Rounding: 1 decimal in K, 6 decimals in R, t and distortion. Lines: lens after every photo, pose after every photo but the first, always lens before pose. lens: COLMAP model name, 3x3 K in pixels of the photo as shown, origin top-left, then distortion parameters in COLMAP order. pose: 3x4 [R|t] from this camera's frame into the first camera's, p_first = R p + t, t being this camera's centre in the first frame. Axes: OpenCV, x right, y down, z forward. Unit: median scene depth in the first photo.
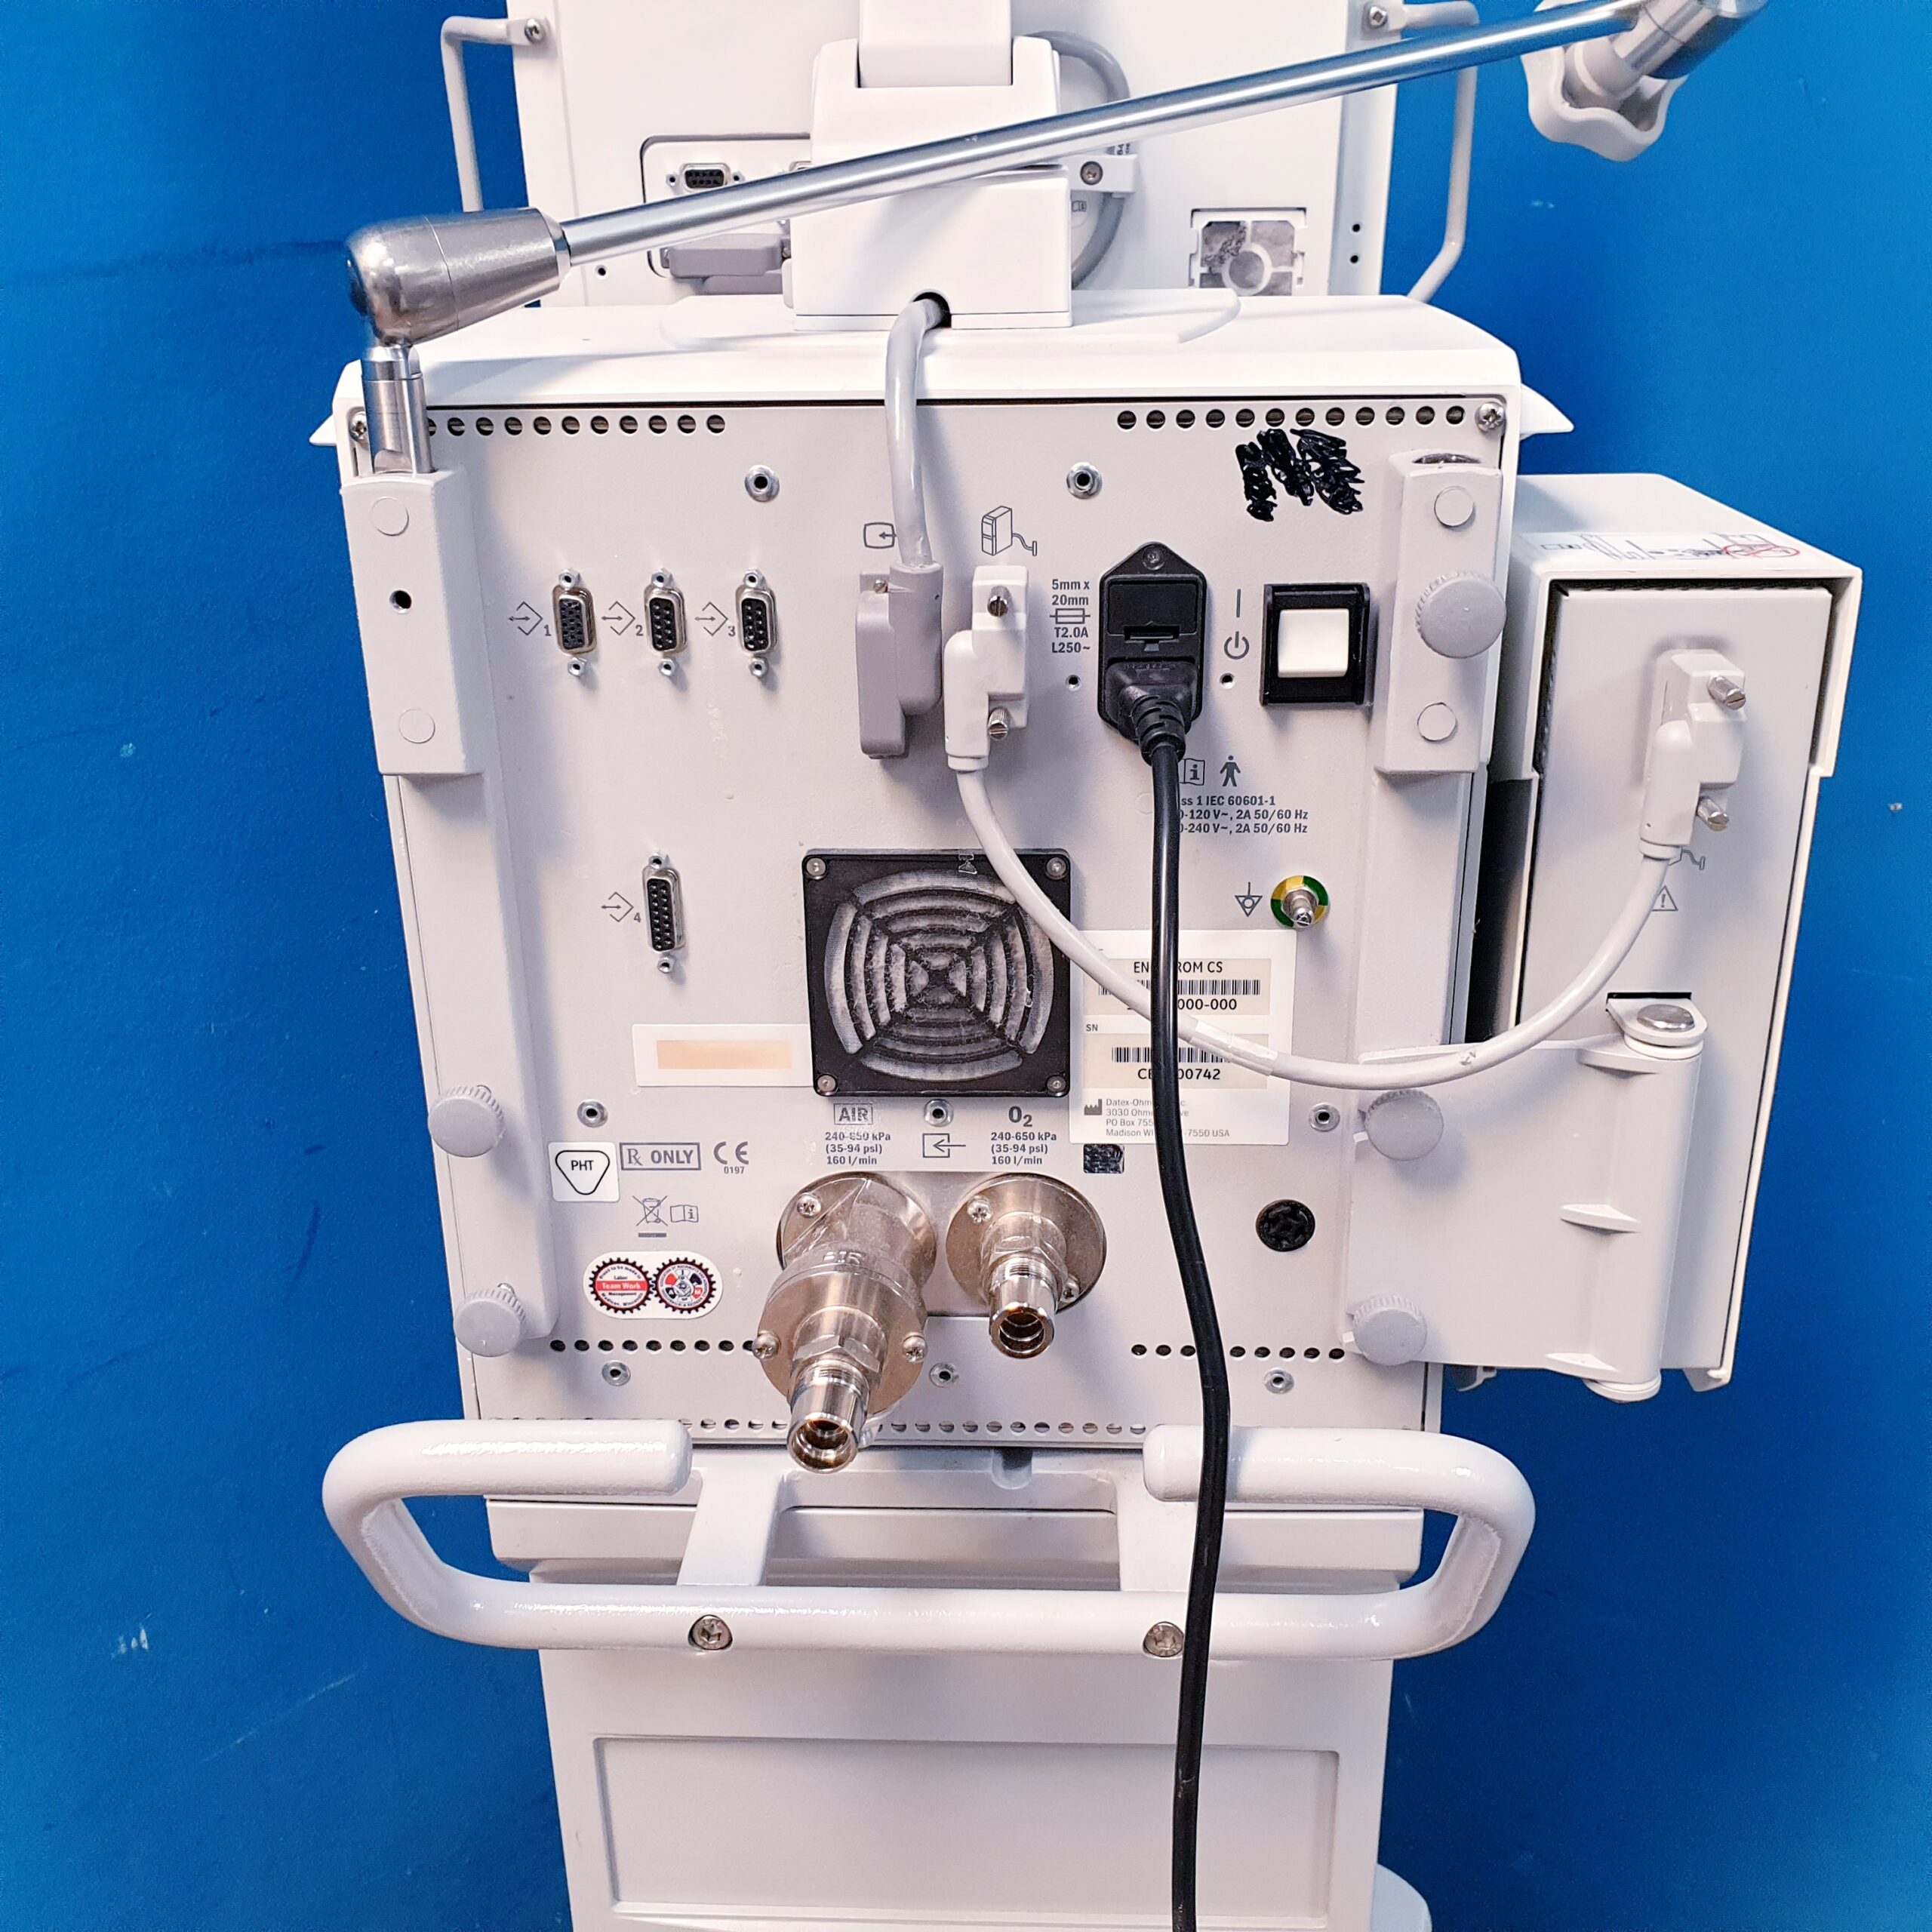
lens RADIAL K [[2030.8, 0, 1002.4], [0, 2030.8, 987.3], [0, 0, 1]] dist [0.043165, 0.000000]
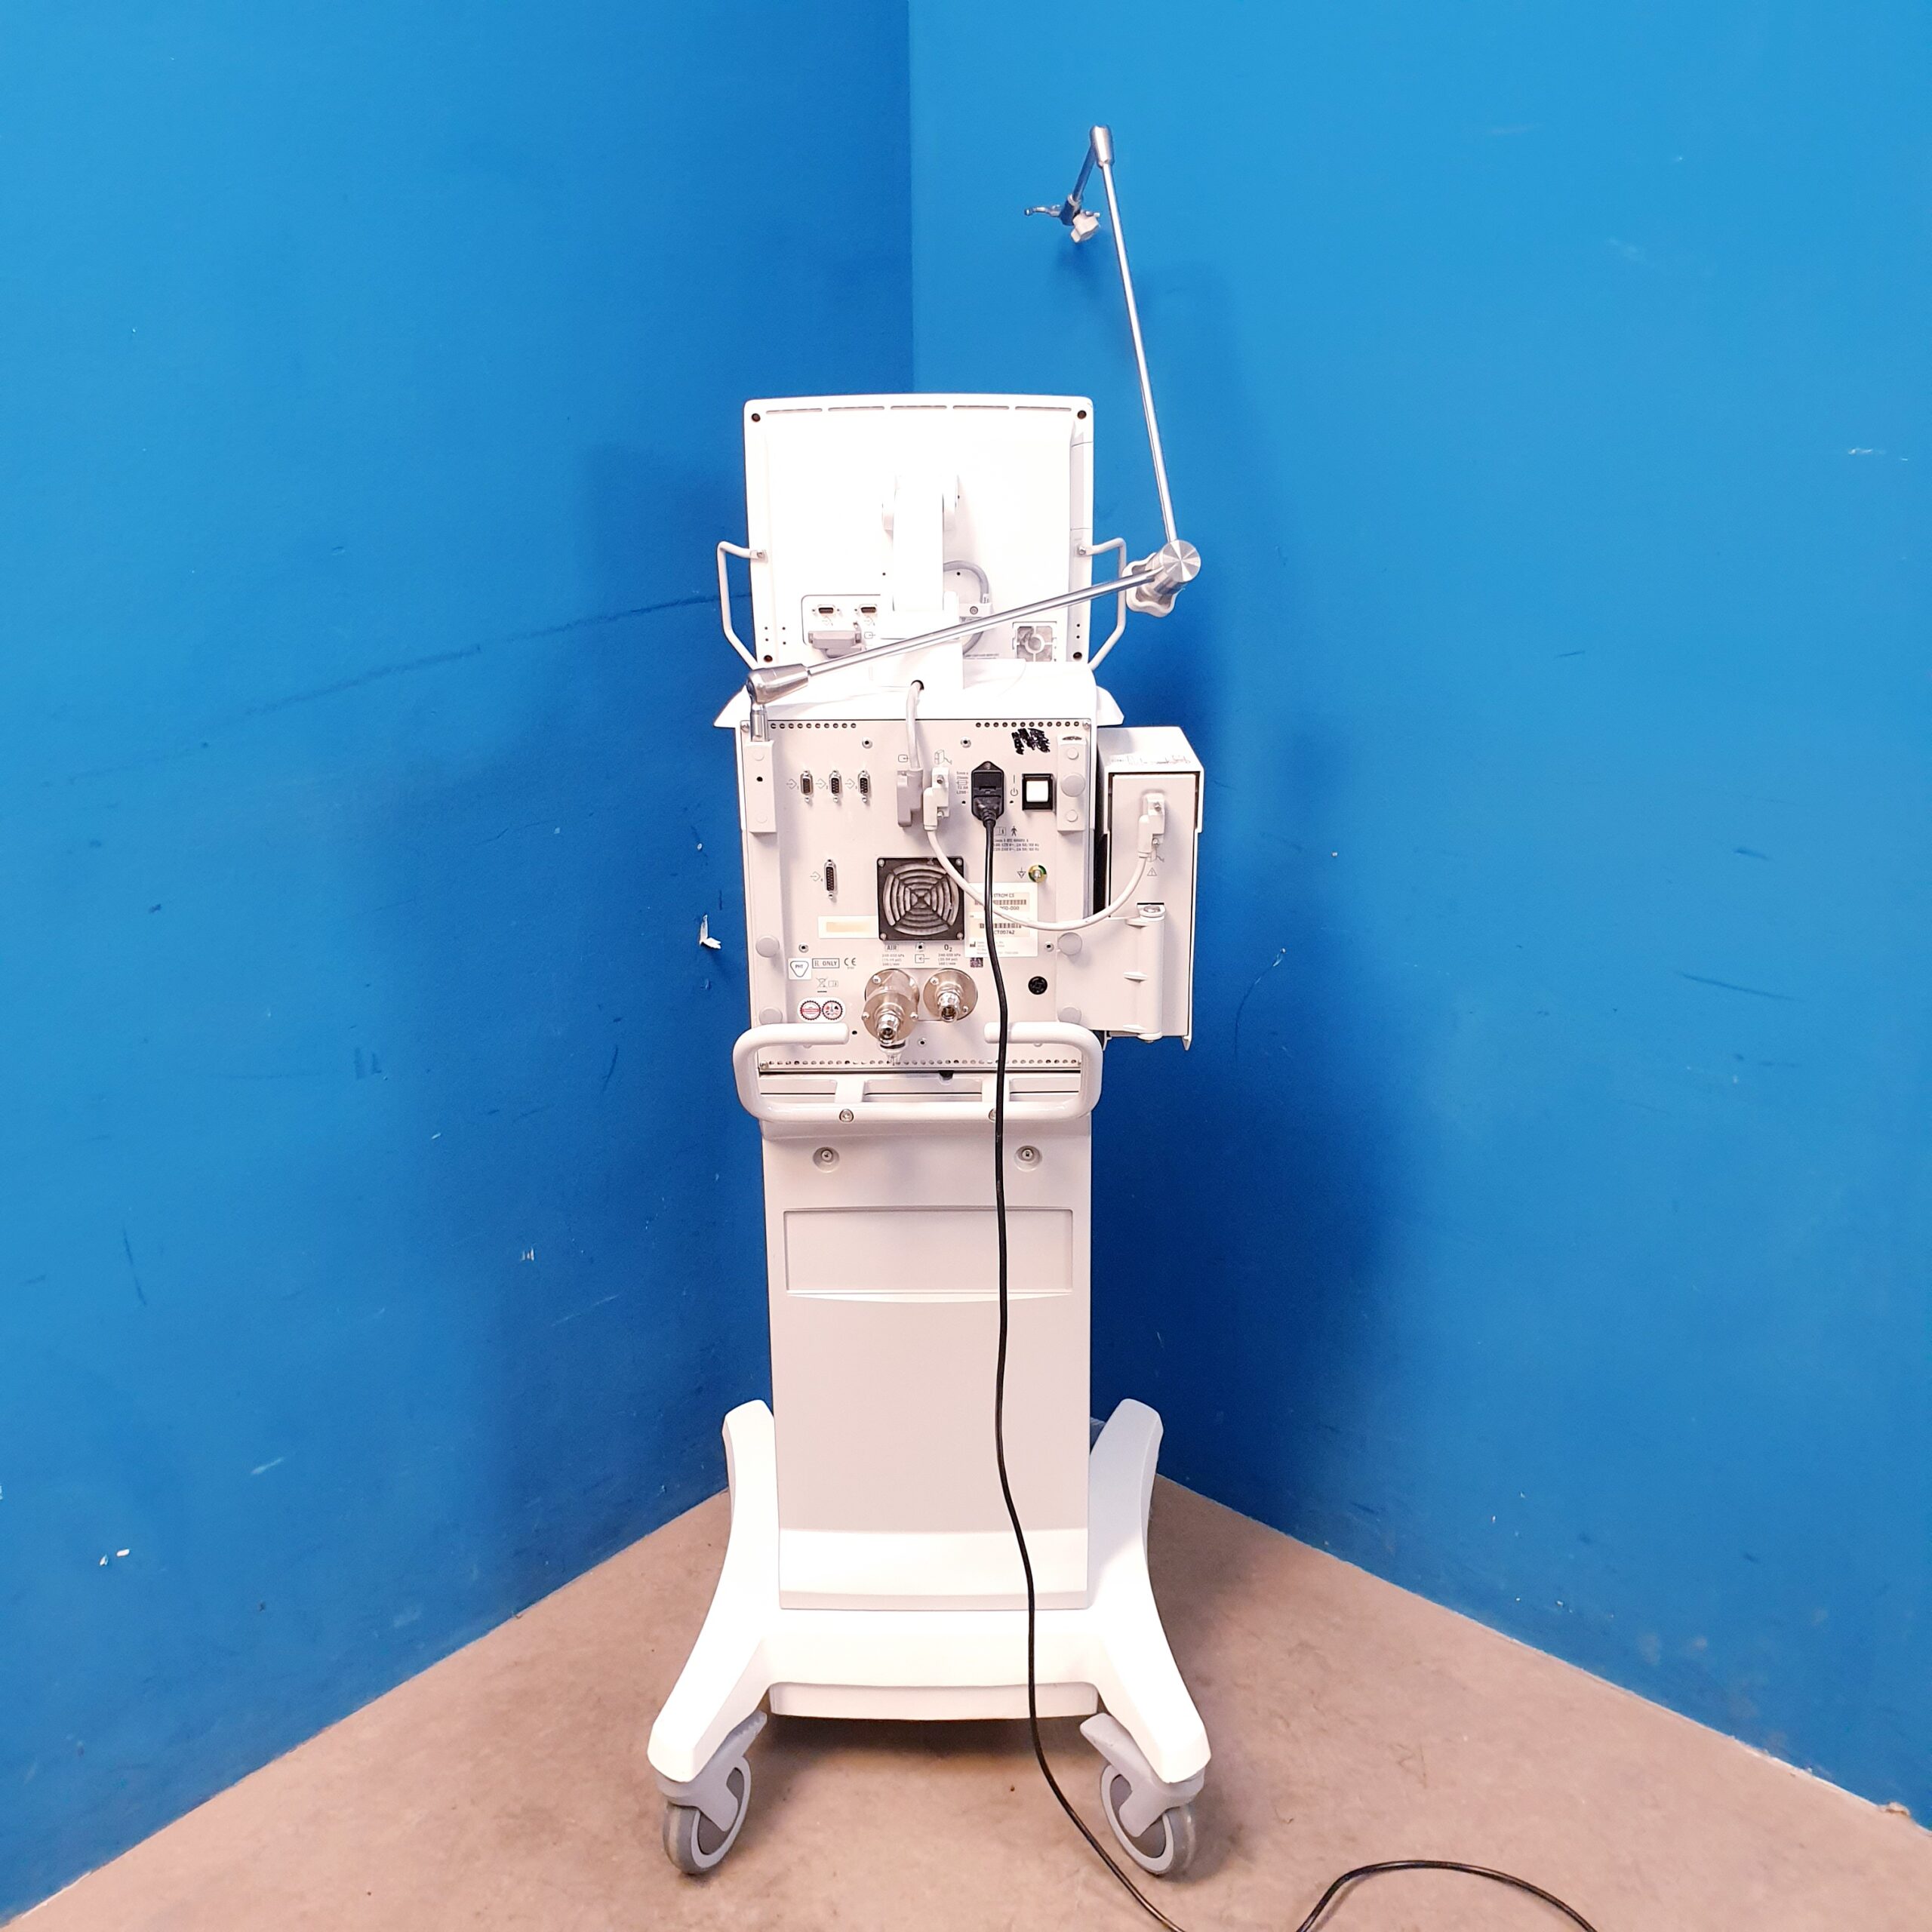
lens RADIAL K [[2030.8, 0, 957.7], [0, 2030.8, 1042.0], [0, 0, 1]] dist [0.043165, 0.000000]
pose [[0.999677, -0.010908, 0.022935, -0.051986], [0.012044, 0.998678, -0.049968, 0.337741], [-0.022360, 0.050229, 0.998487, -1.913459]]
